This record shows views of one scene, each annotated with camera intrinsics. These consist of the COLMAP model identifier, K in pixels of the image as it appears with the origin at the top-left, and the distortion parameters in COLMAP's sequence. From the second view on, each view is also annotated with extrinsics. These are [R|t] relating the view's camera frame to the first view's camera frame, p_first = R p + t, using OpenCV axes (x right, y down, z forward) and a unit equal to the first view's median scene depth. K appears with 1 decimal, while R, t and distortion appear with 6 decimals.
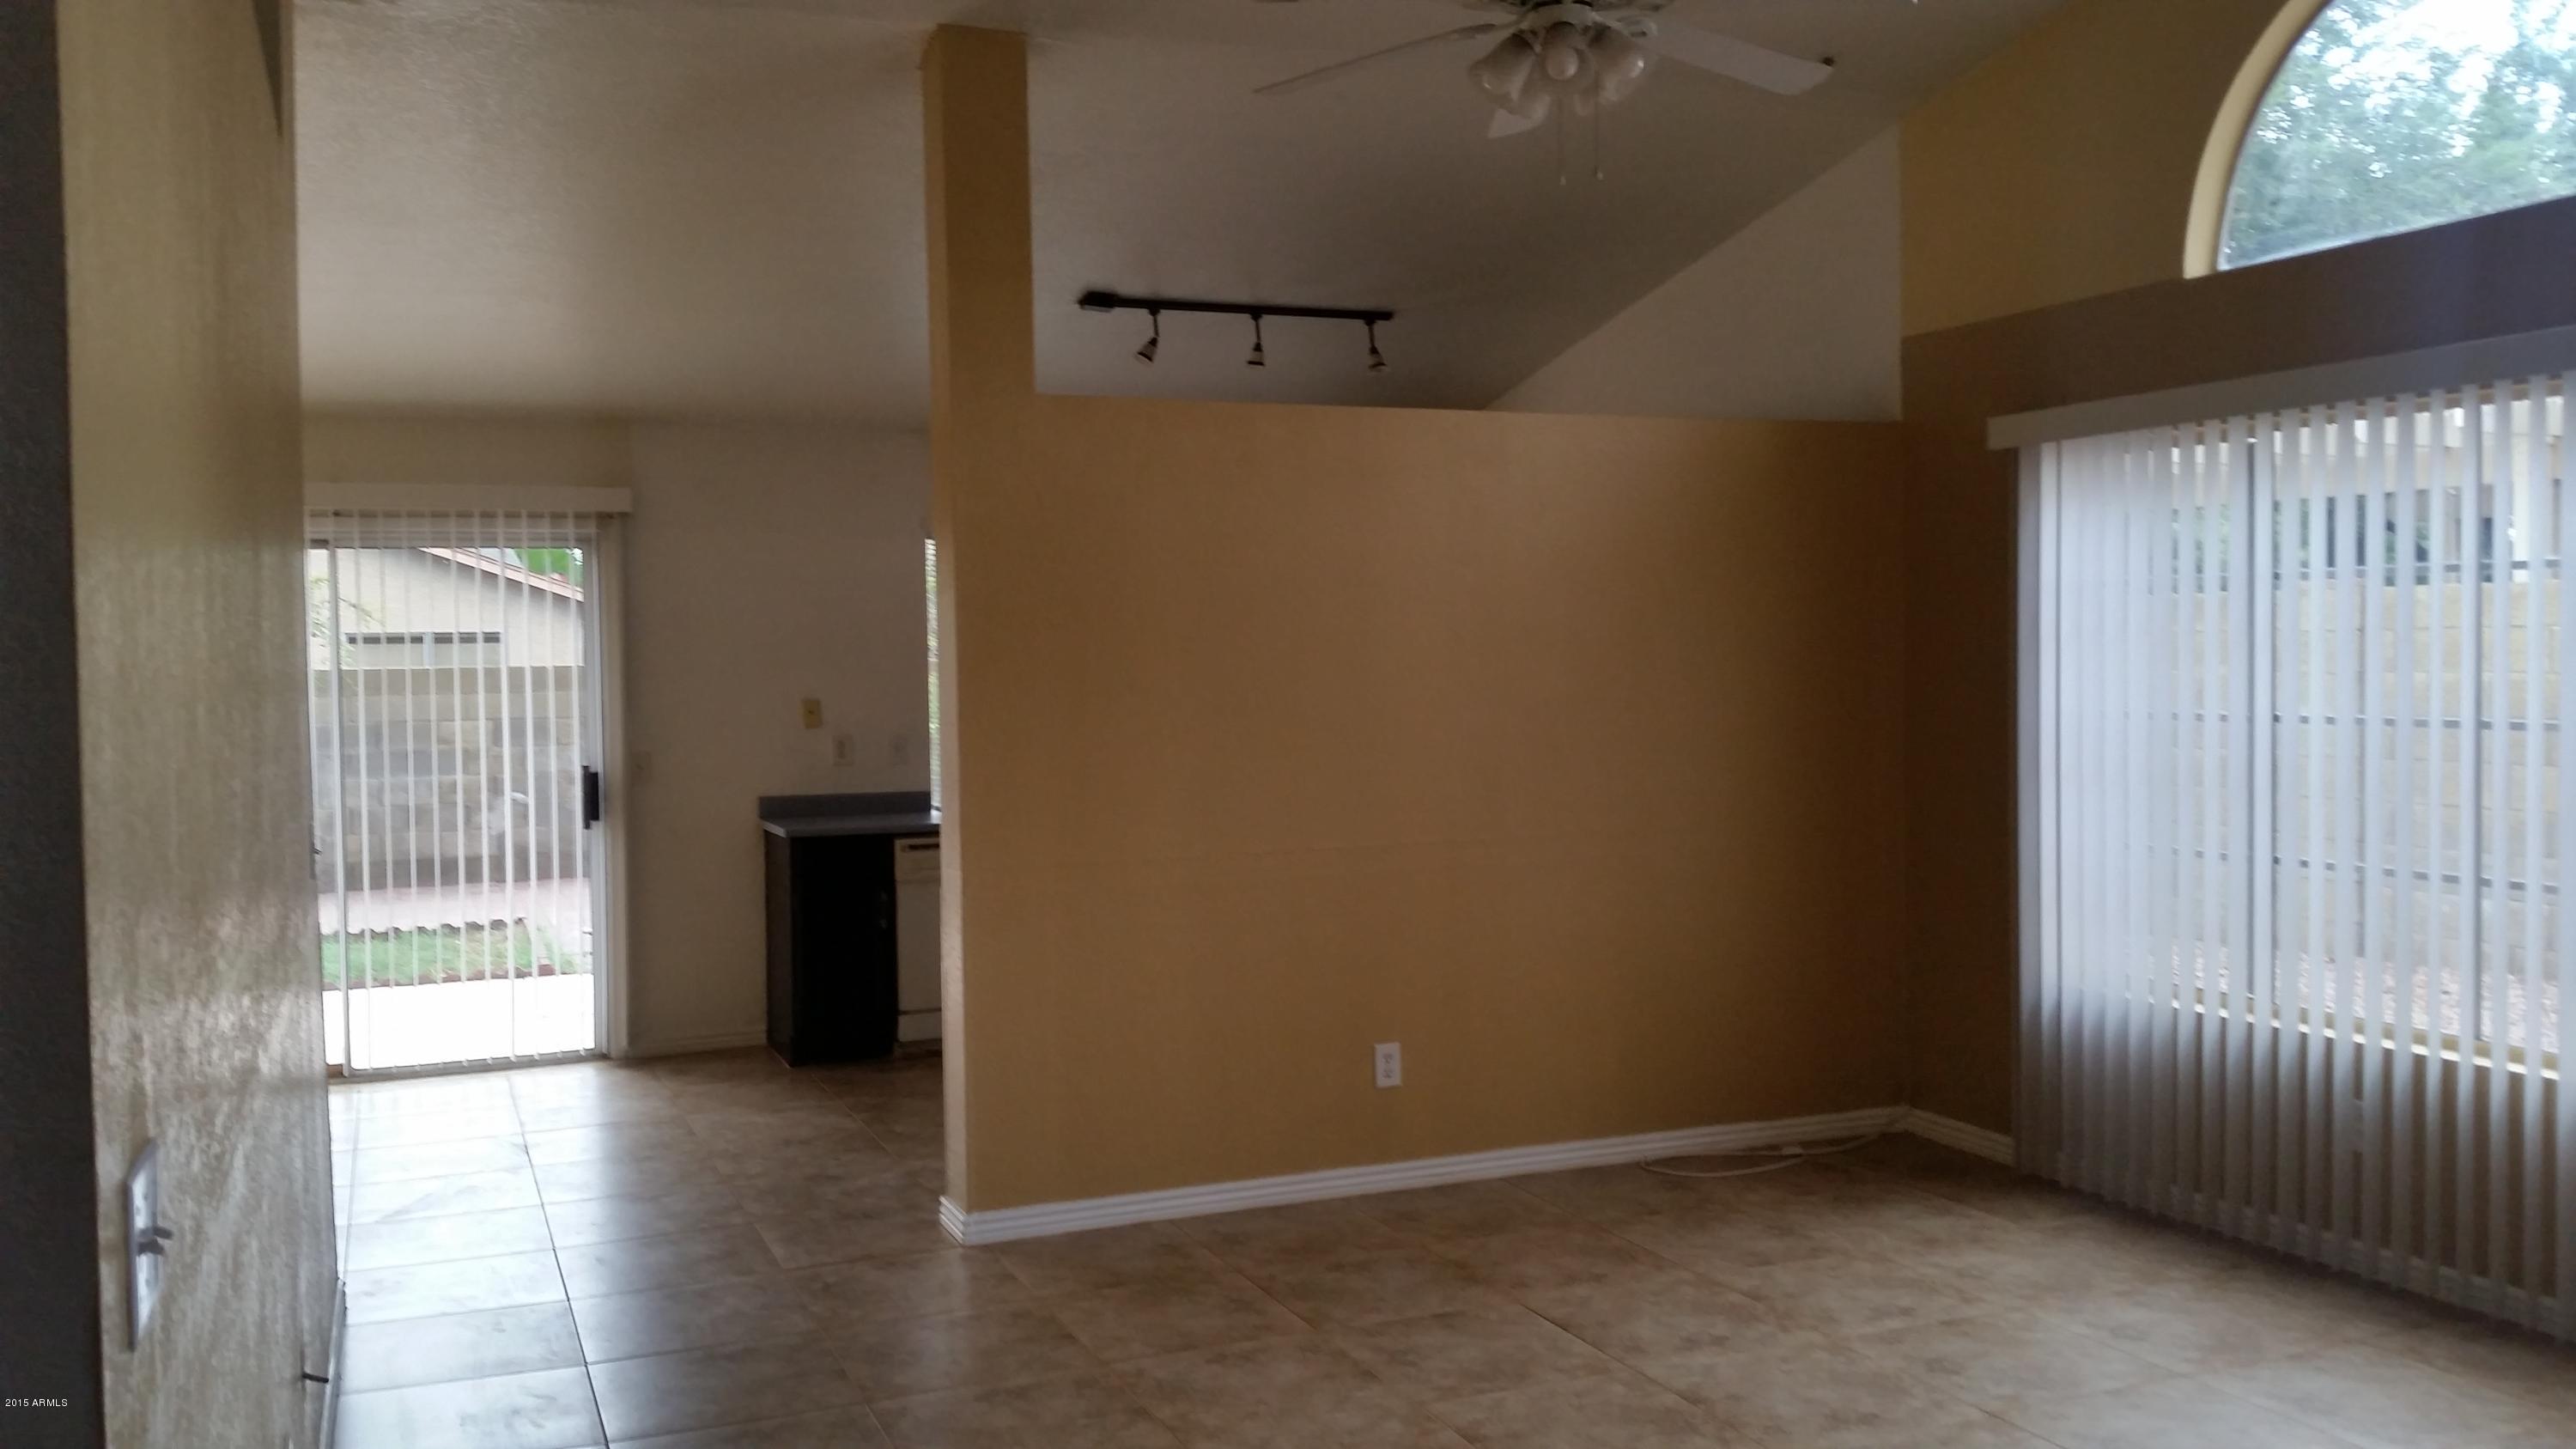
lens RADIAL K [[2109.4, 0, 1282.5], [0, 2109.4, 731.0], [0, 0, 1]] dist [0.179758, -0.403115]
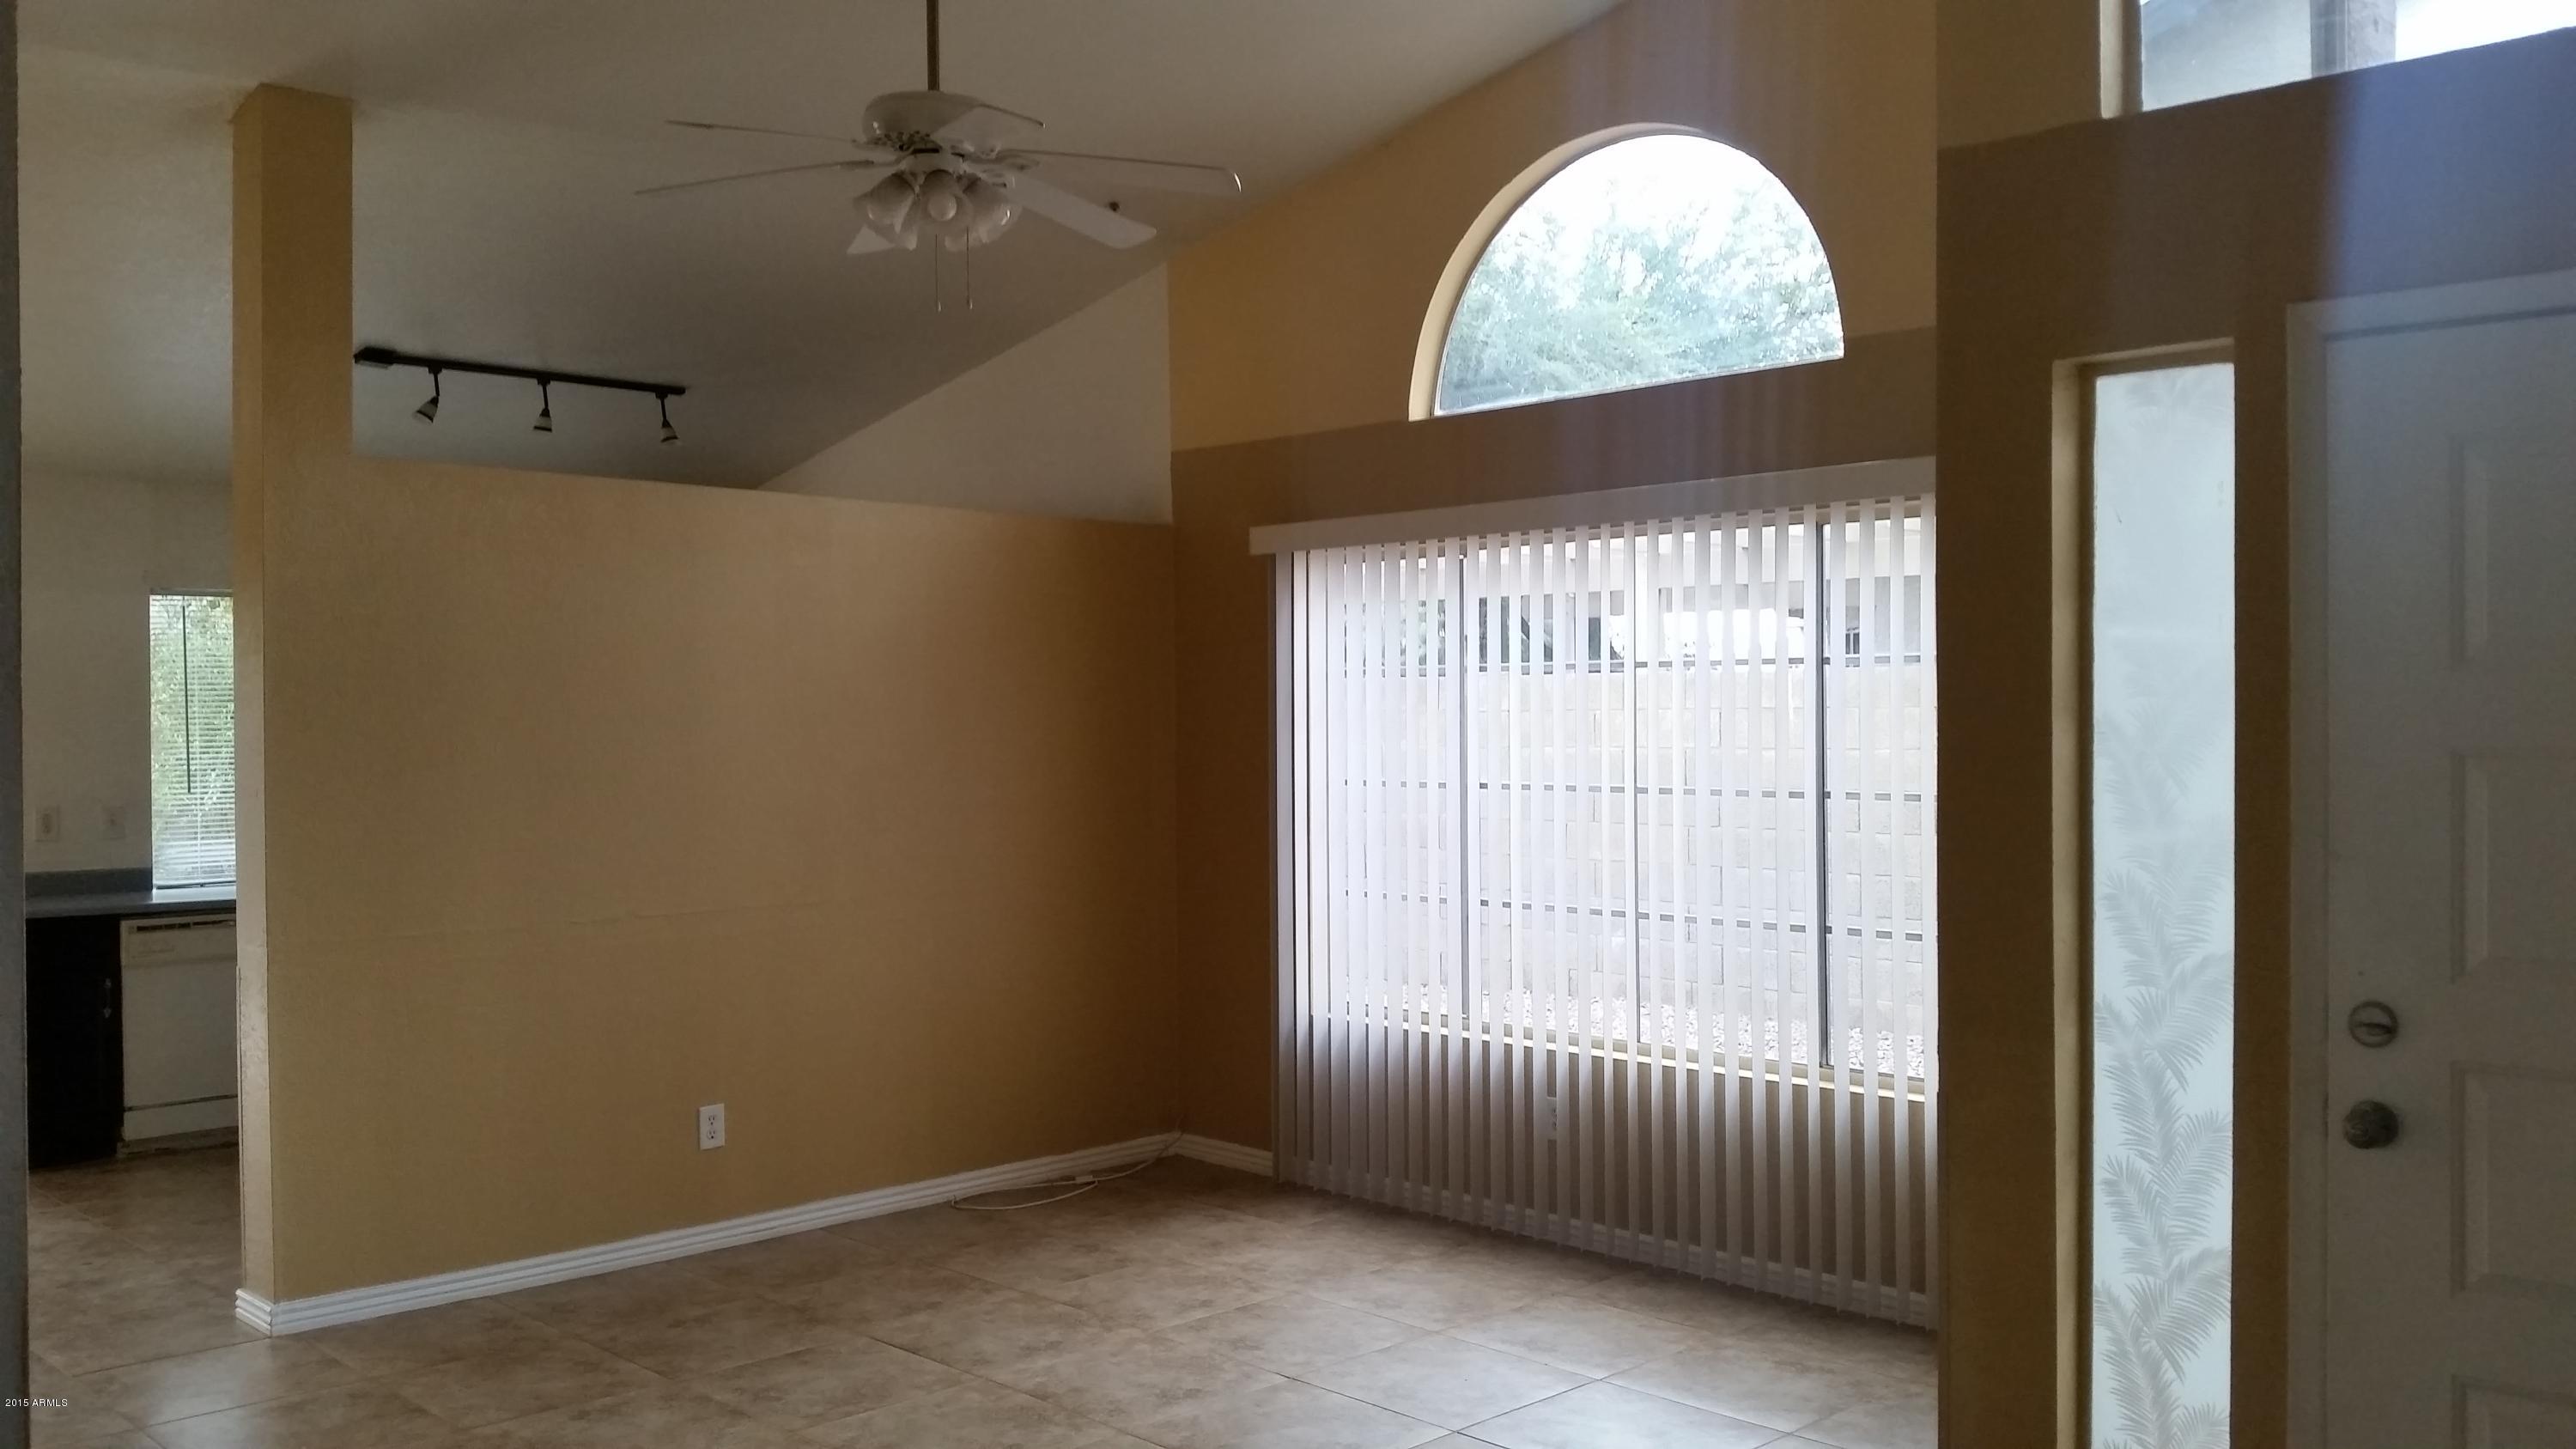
lens RADIAL K [[2109.4, 0, 1282.5], [0, 2109.4, 731.0], [0, 0, 1]] dist [0.179758, -0.403115]
pose [[0.930682, 0.007716, 0.365747, -0.082152], [0.004243, 0.999483, -0.031884, 0.000927], [-0.365804, 0.031226, 0.930168, -0.075902]]
